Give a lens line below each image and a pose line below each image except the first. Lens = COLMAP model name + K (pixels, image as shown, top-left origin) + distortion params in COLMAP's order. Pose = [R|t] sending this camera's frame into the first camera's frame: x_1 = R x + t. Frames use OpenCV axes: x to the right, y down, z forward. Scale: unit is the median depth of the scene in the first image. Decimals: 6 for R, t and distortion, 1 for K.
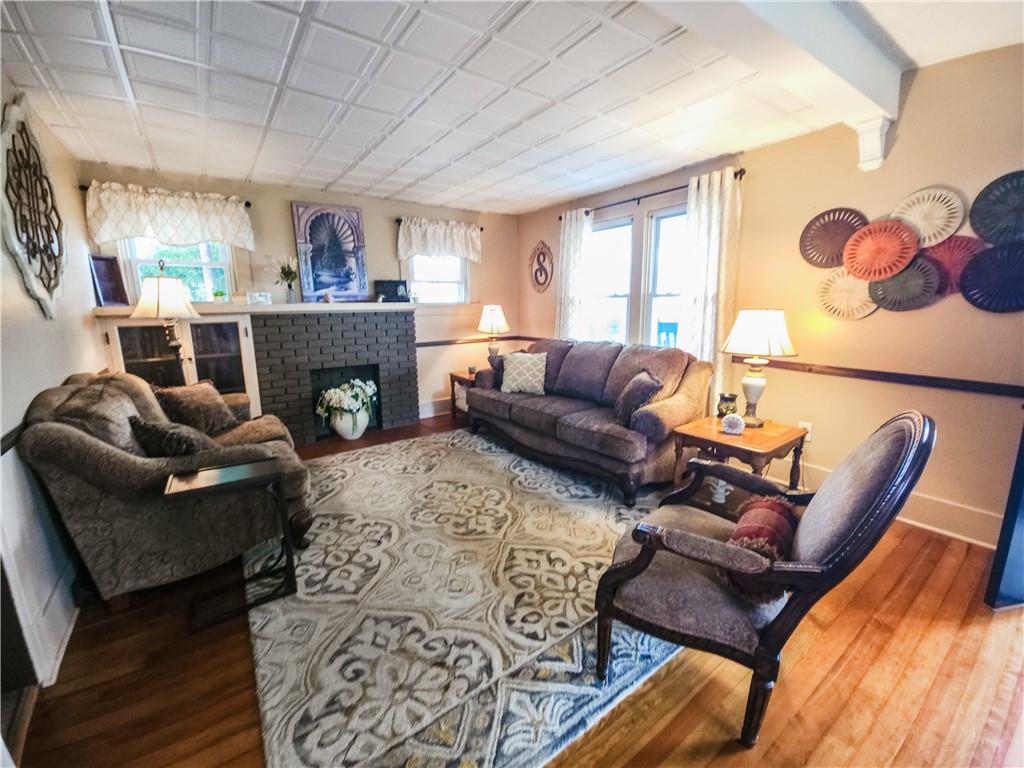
lens RADIAL K [[417.8, 0, 513.0], [0, 417.8, 380.9], [0, 0, 1]] dist [0.001612, -0.000333]
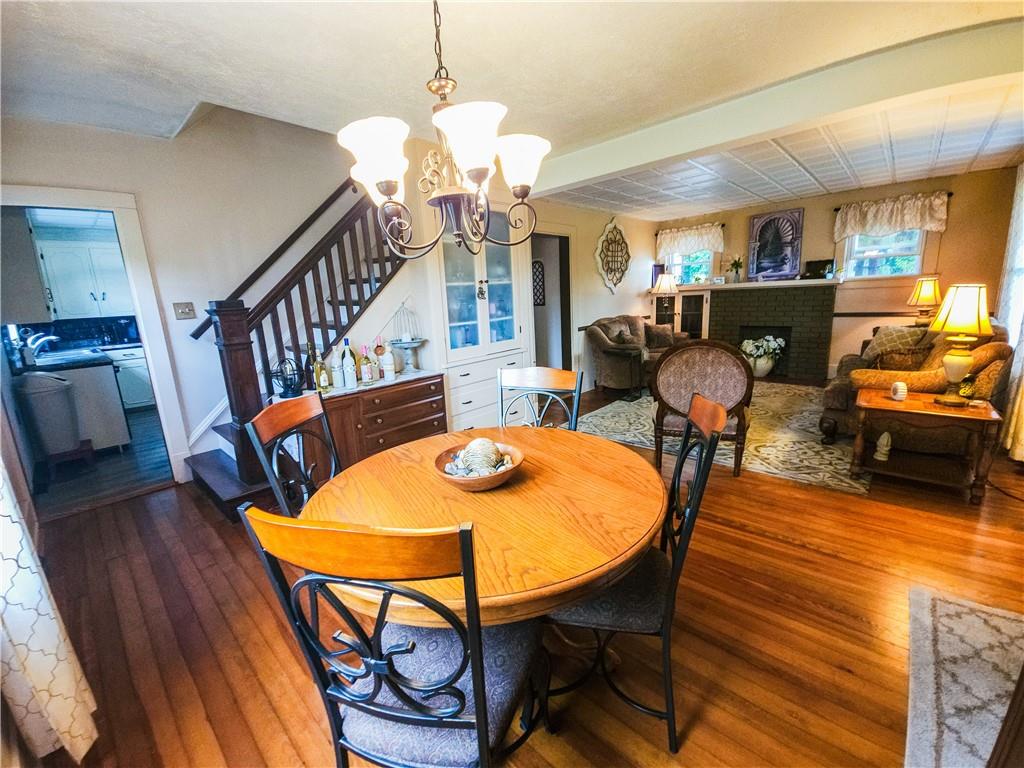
lens RADIAL K [[417.8, 0, 513.0], [0, 417.8, 380.9], [0, 0, 1]] dist [0.001612, -0.000333]
pose [[0.204213, 0.201944, -0.957870, 0.911768], [-0.131026, 0.975325, 0.177690, 0.008252], [0.970118, 0.089219, 0.225634, -0.157834]]
